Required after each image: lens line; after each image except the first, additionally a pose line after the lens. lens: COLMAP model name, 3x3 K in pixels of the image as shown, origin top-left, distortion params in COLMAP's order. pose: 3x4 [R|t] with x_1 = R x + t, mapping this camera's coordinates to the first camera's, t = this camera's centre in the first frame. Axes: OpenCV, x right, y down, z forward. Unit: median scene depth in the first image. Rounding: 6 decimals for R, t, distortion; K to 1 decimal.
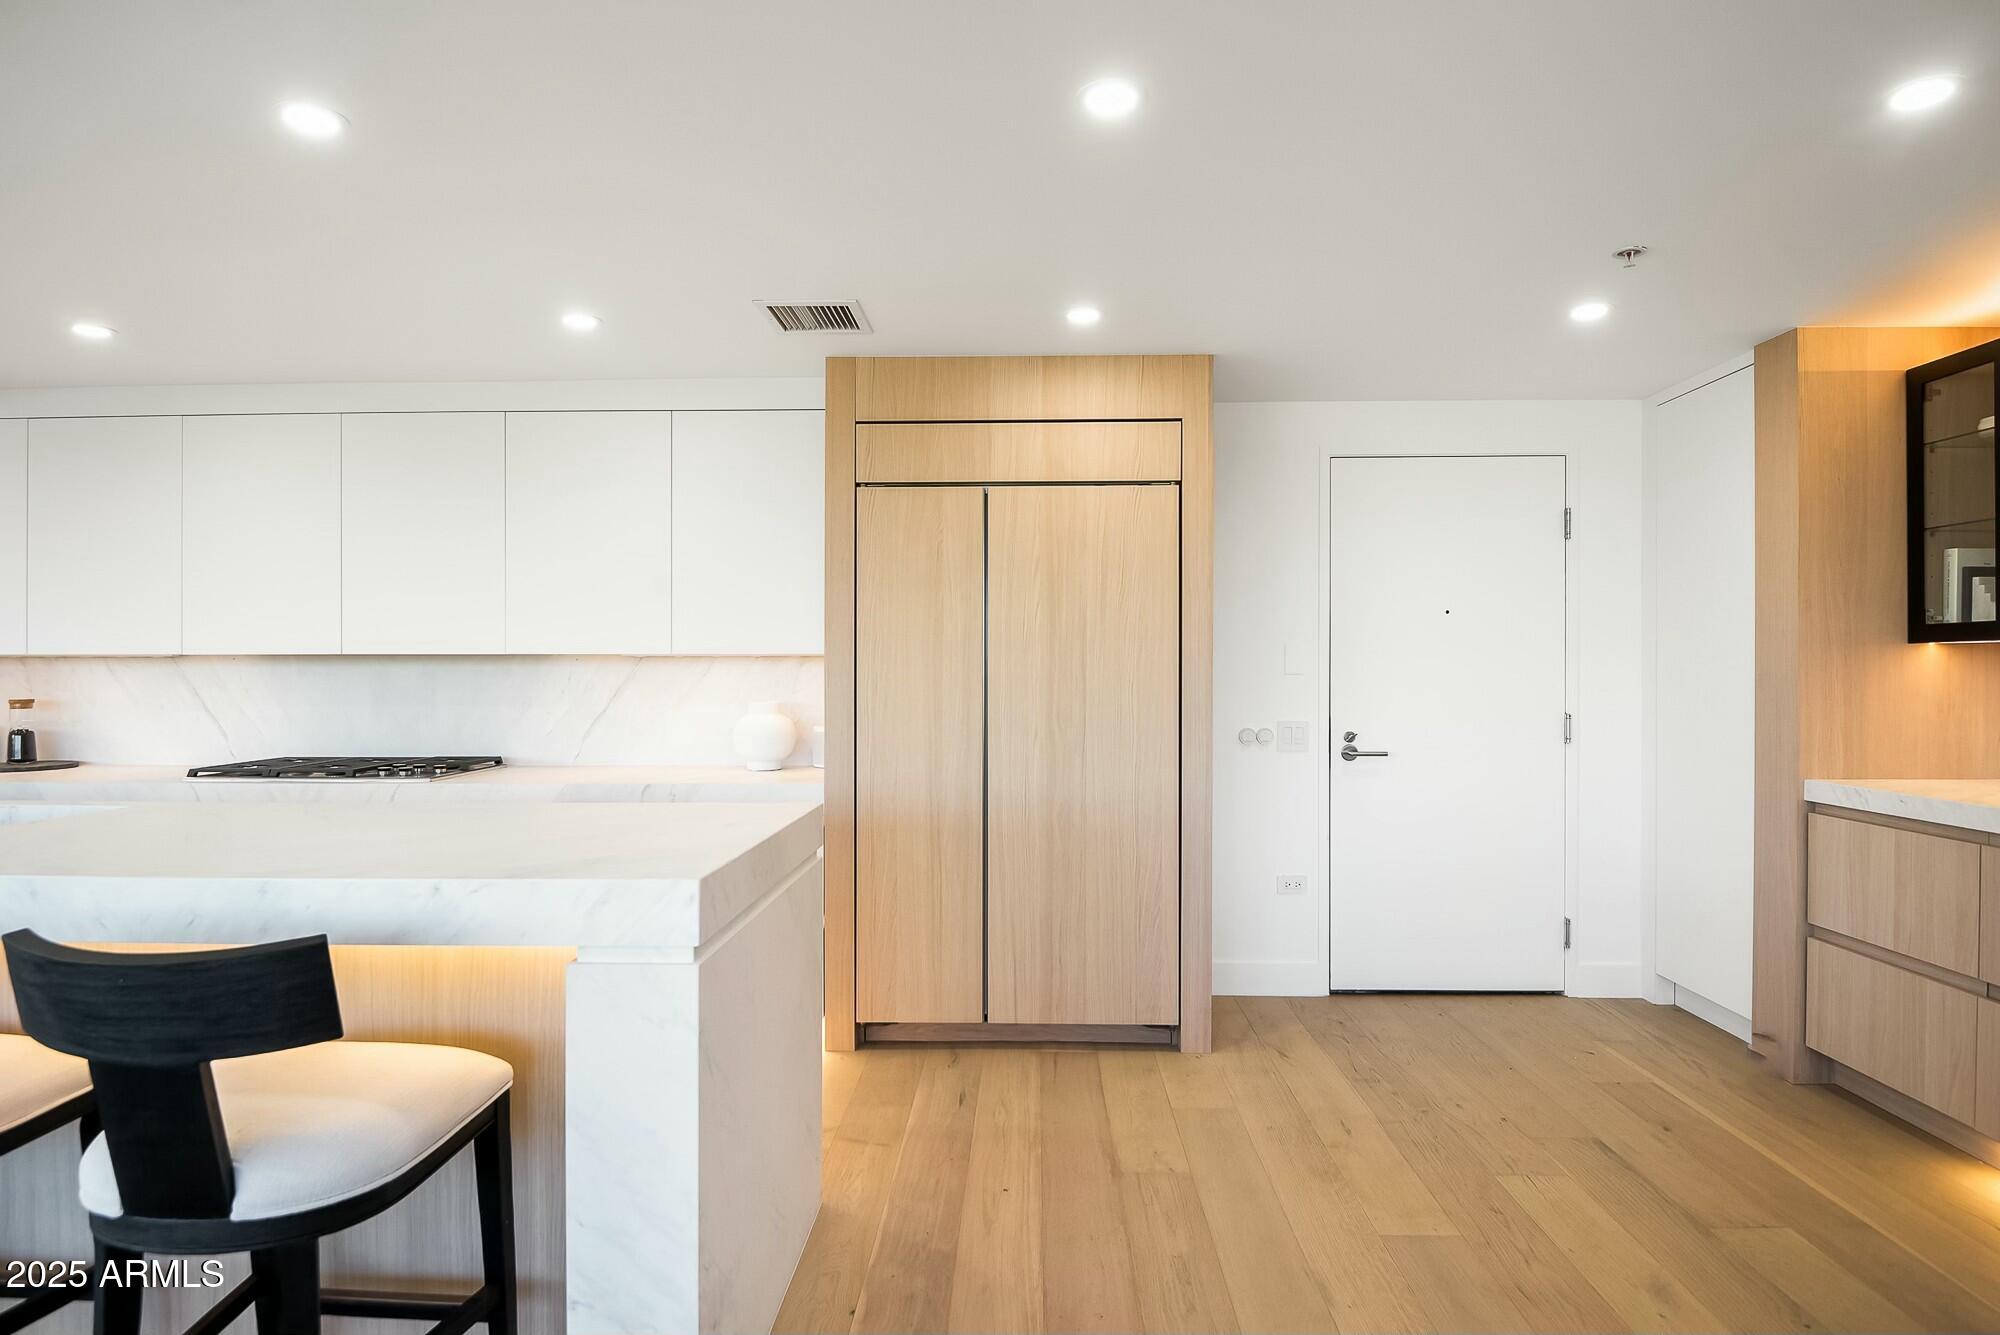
lens RADIAL K [[1040.9, 0, 999.2], [0, 1040.9, 661.0], [0, 0, 1]] dist [-0.003971, -0.006598]
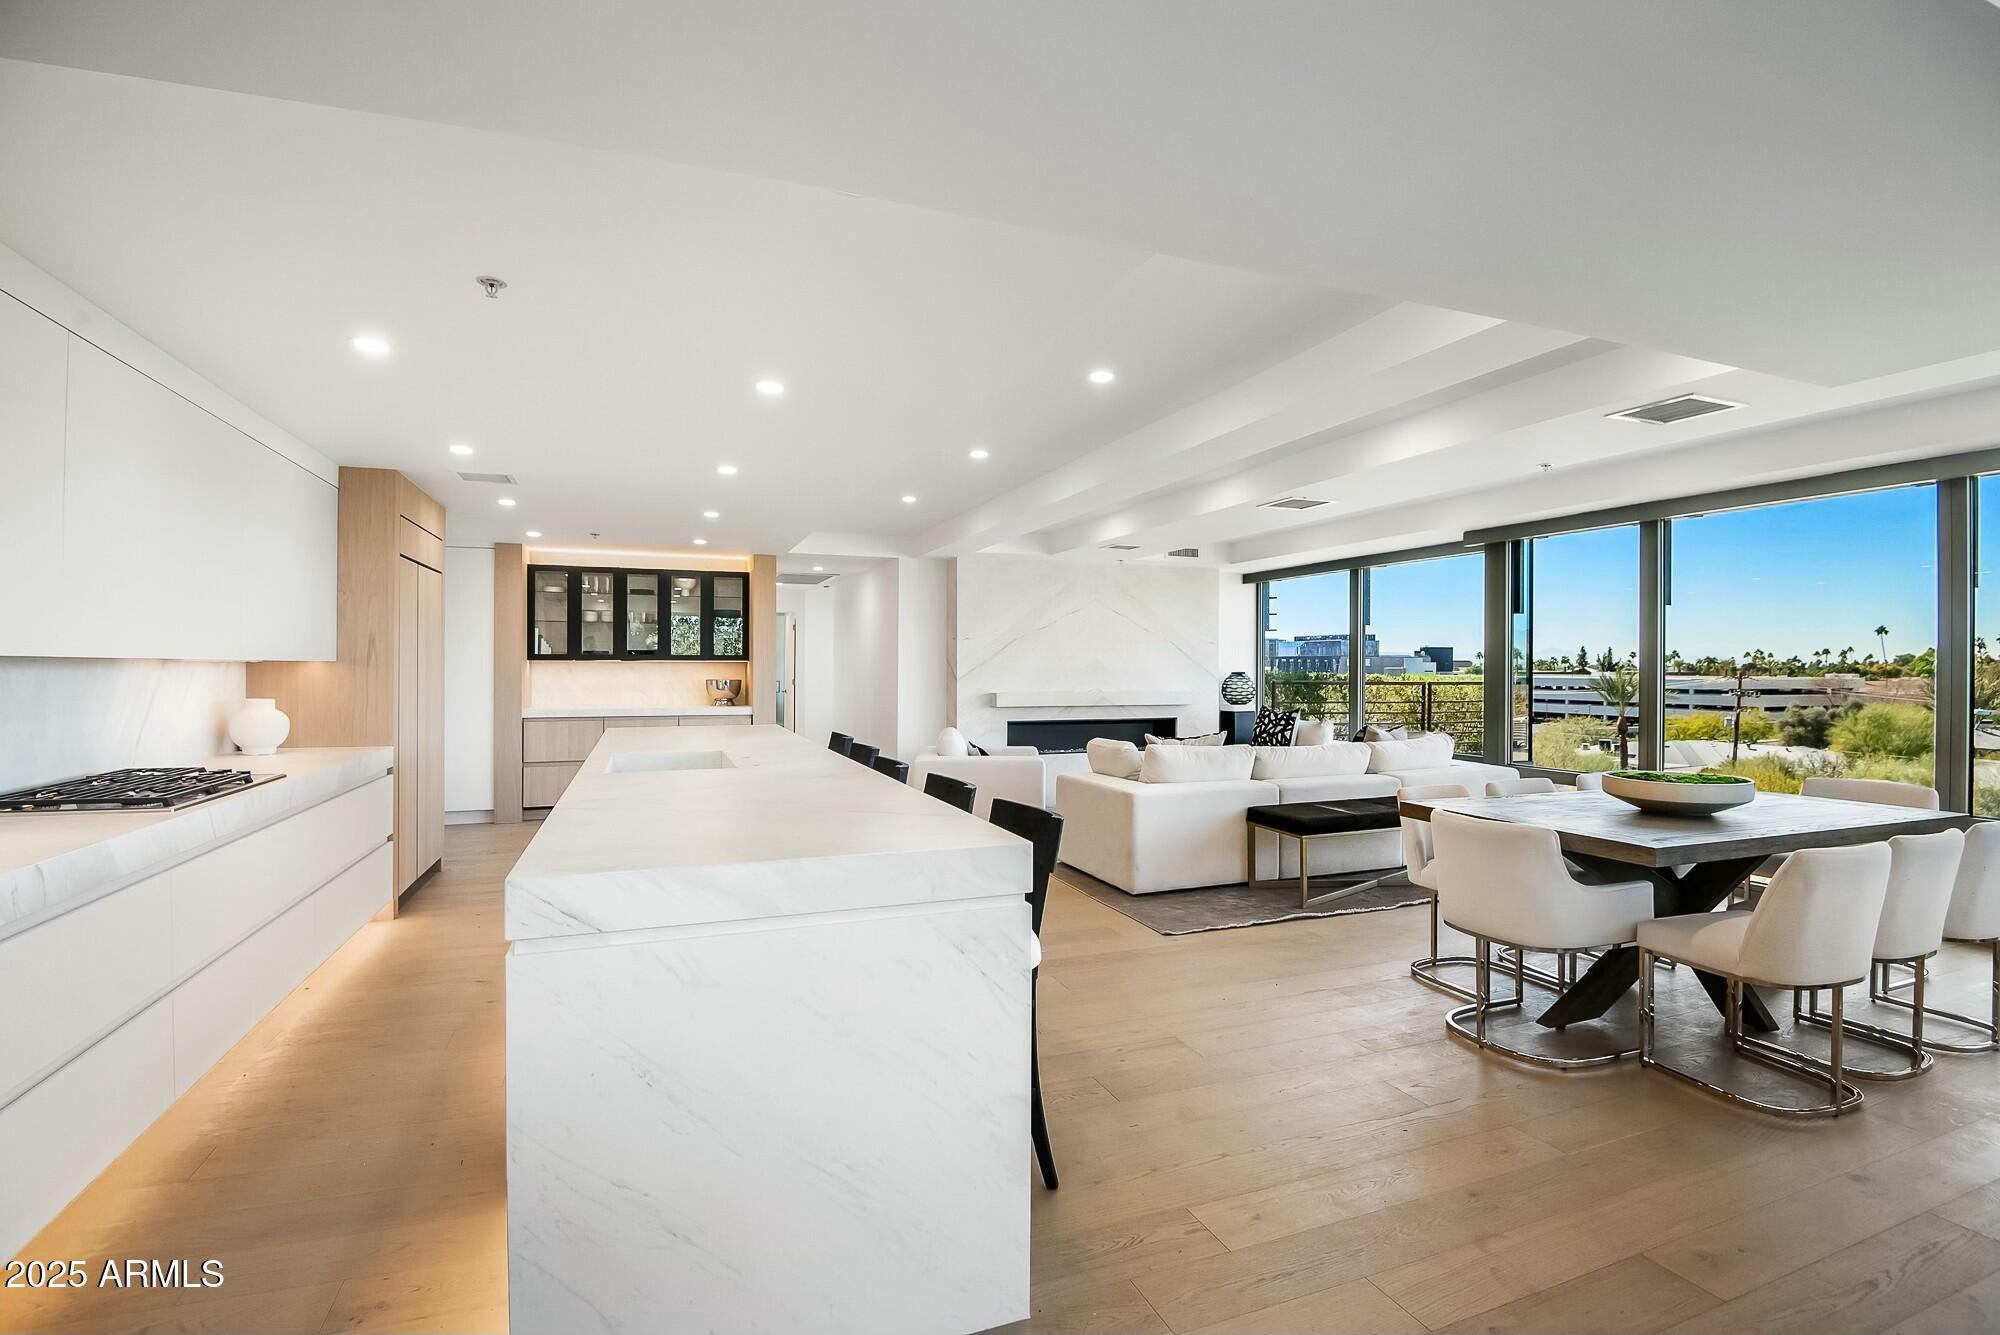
lens RADIAL K [[957.7, 0, 933.2], [0, 957.7, 667.9], [0, 0, 1]] dist [-0.001303, -0.000092]
pose [[-0.375970, 0.000624, 0.926631, -1.602300], [-0.007058, 0.999969, -0.003537, 0.003696], [-0.926605, -0.007870, -0.375954, 0.779086]]
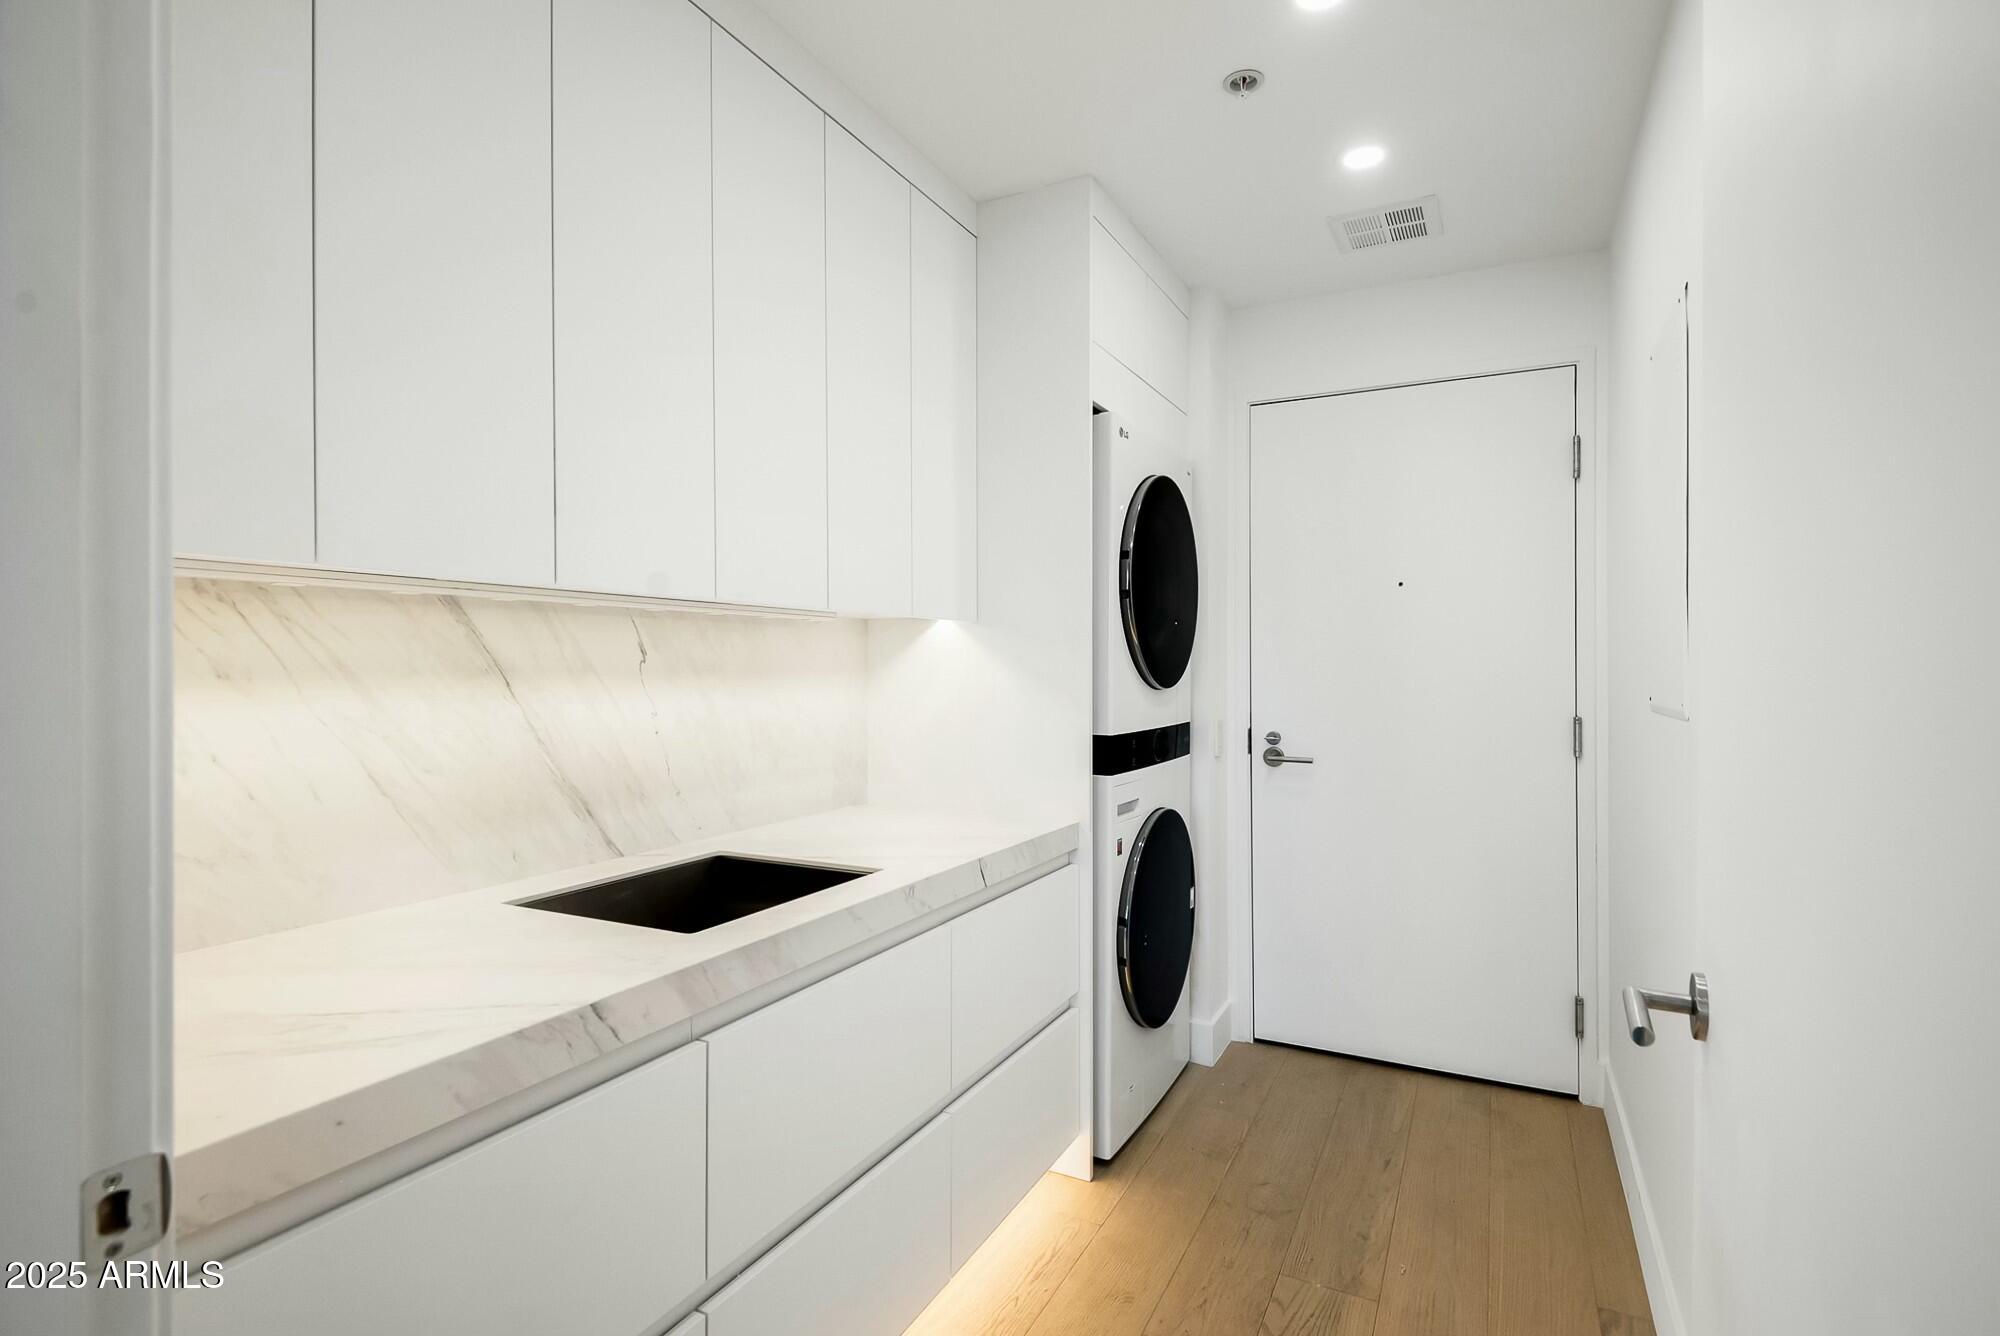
lens RADIAL K [[957.7, 0, 987.4], [0, 957.7, 643.4], [0, 0, 1]] dist [-0.001303, -0.000092]
pose [[0.892071, -0.004027, -0.451876, 0.515283], [0.005386, 0.999984, 0.001722, -0.005965], [0.451862, -0.003969, 0.892079, 0.225524]]
